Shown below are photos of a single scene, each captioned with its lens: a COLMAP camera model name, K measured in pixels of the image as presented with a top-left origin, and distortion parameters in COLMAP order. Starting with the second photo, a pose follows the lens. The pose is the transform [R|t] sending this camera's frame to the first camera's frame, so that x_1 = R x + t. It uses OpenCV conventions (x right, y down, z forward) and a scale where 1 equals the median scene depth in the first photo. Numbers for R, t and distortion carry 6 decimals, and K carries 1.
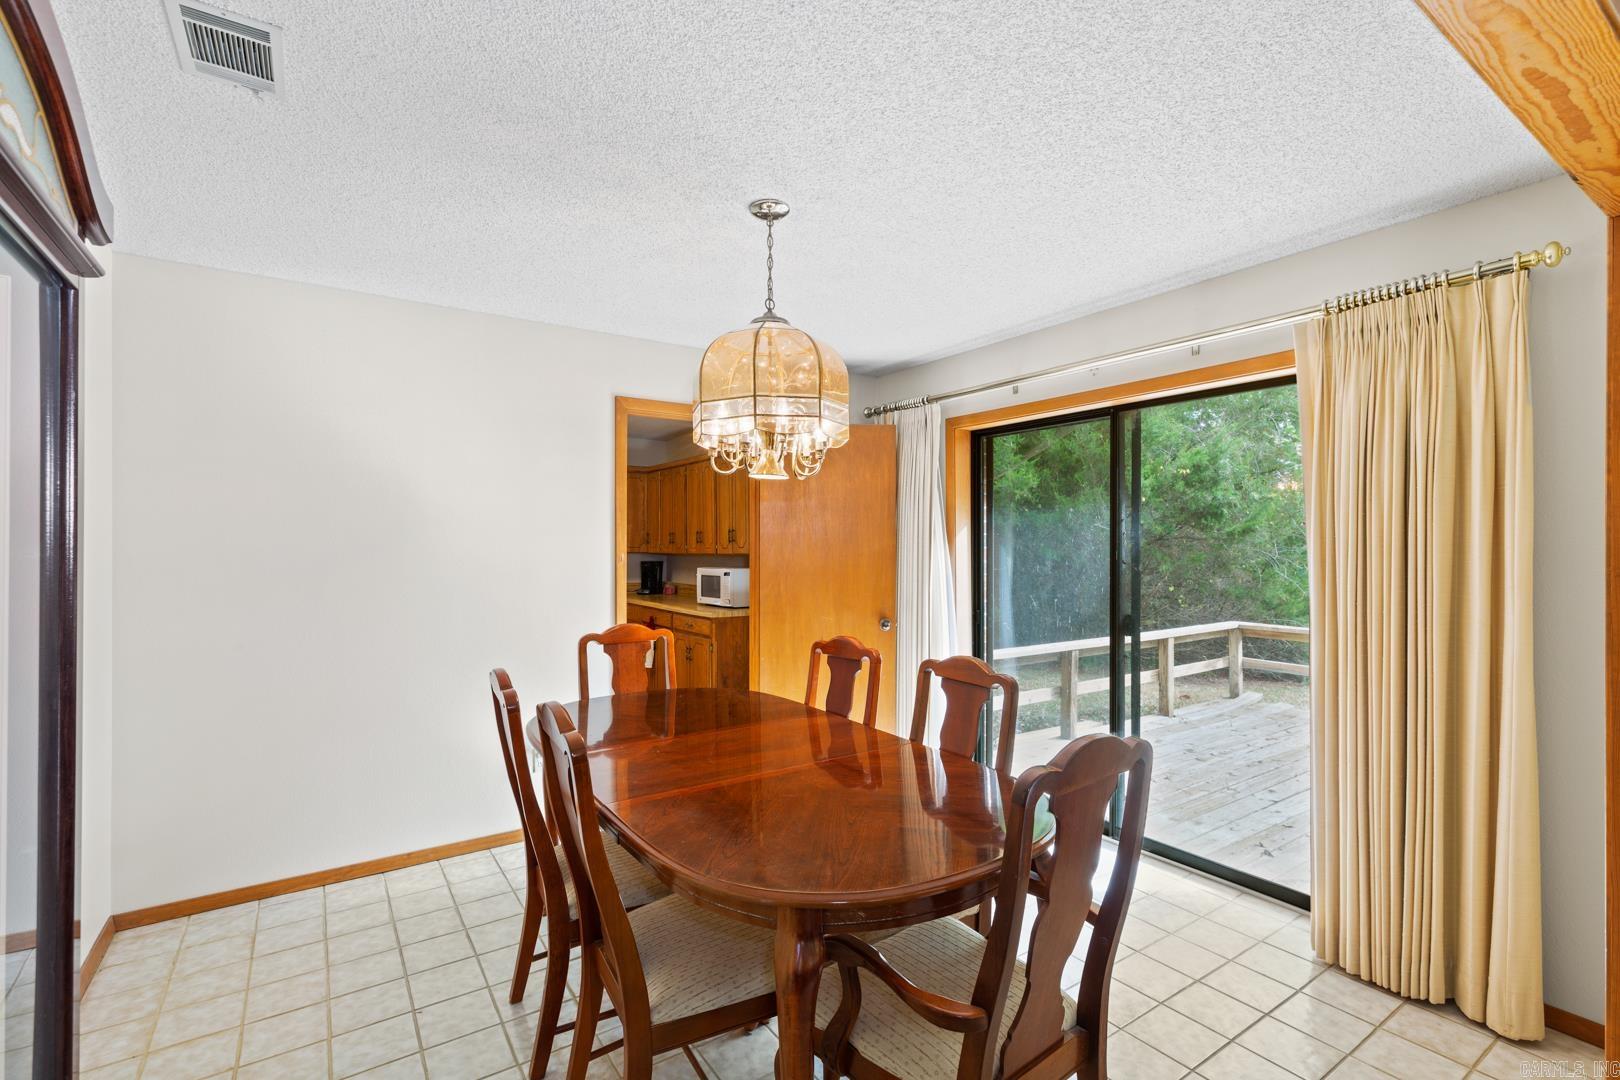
lens RADIAL K [[740.1, 0, 809.1], [0, 740.1, 540.4], [0, 0, 1]] dist [0.022748, 0.000397]
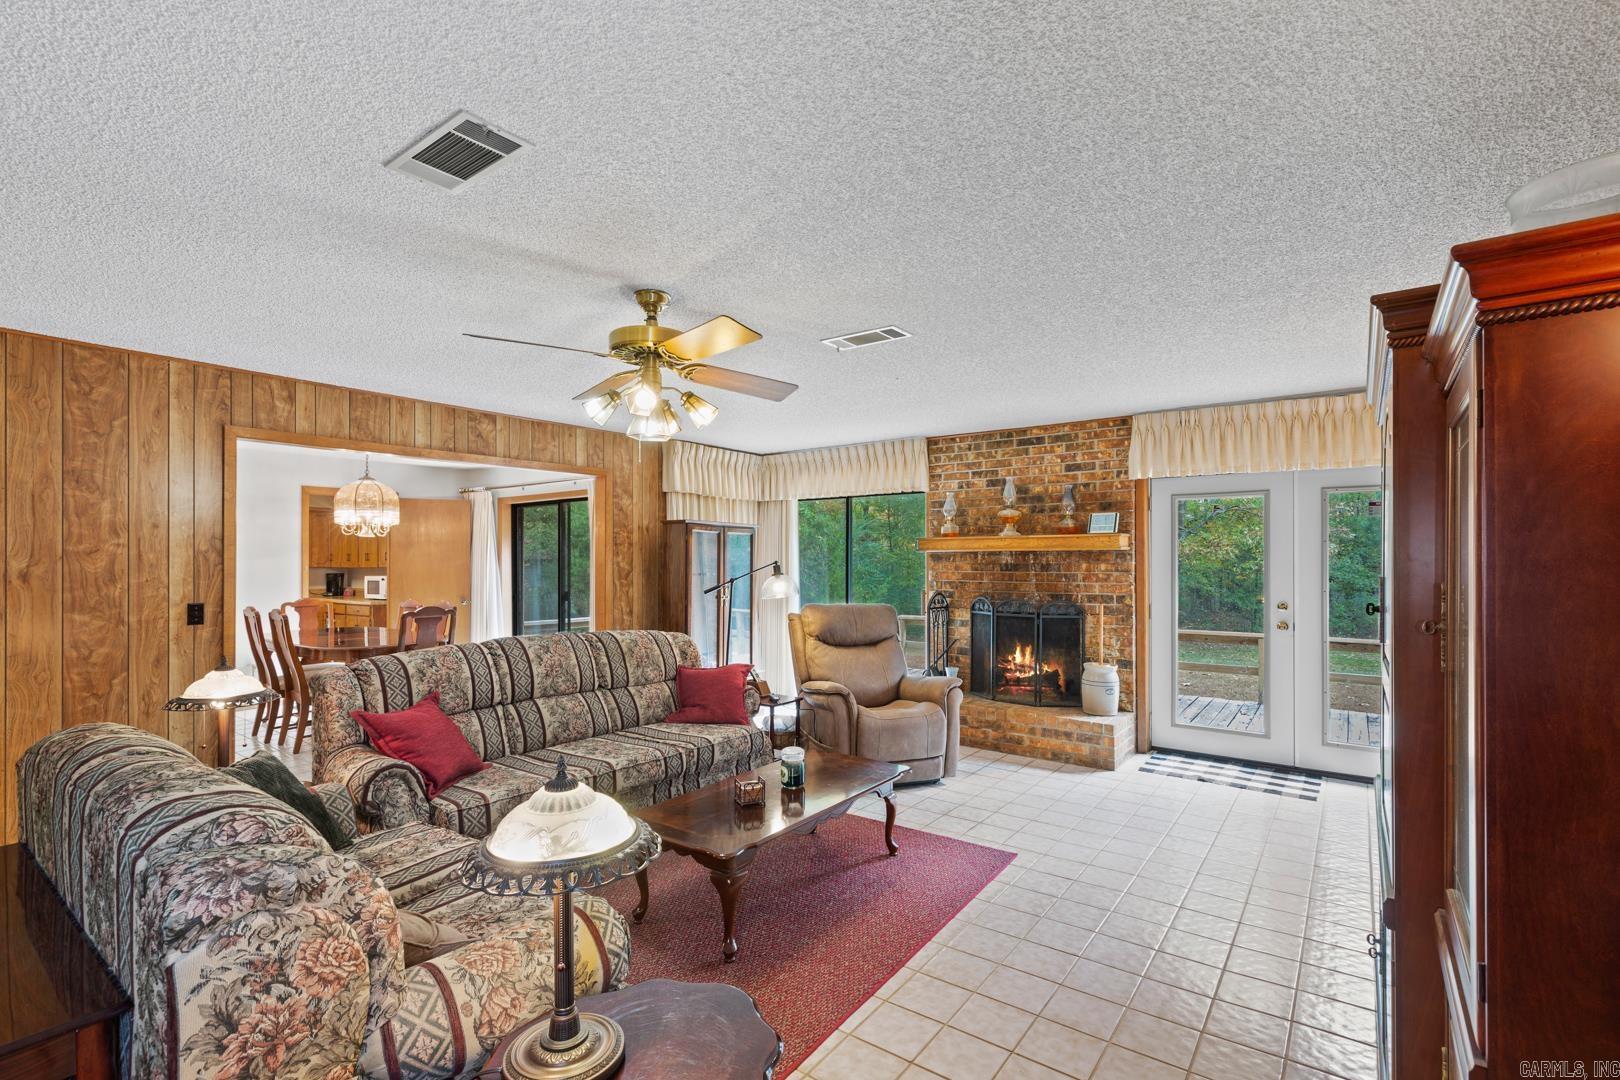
lens RADIAL K [[740.1, 0, 808.0], [0, 740.1, 548.7], [0, 0, 1]] dist [0.022748, 0.000397]
pose [[0.946797, -0.001550, 0.321829, 0.332016], [0.005093, 0.999935, -0.010169, -0.002139], [-0.321792, 0.011267, 0.946743, -1.171560]]
